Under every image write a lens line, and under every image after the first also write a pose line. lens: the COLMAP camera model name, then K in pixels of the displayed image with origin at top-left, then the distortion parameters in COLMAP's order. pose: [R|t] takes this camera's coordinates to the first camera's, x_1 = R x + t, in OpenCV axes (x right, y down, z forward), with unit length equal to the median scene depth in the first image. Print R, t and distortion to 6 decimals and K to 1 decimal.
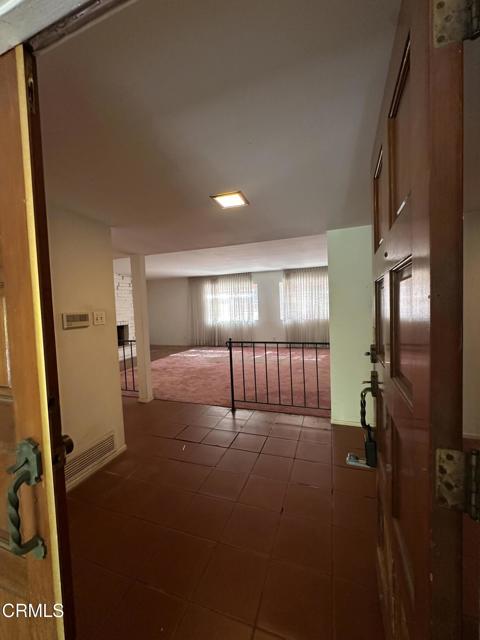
lens RADIAL K [[255.2, 0, 239.4], [0, 255.2, 318.7], [0, 0, 1]] dist [0.001287, 0.000074]
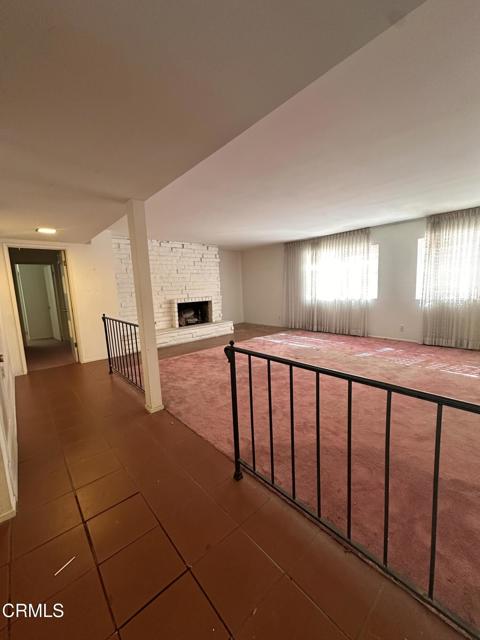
lens RADIAL K [[255.2, 0, 239.7], [0, 255.2, 322.5], [0, 0, 1]] dist [0.001287, 0.000074]
pose [[0.875376, 0.071698, -0.478096, 0.086077], [-0.016179, 0.992732, 0.119252, -0.008925], [0.483172, -0.096655, 0.870174, 0.232140]]
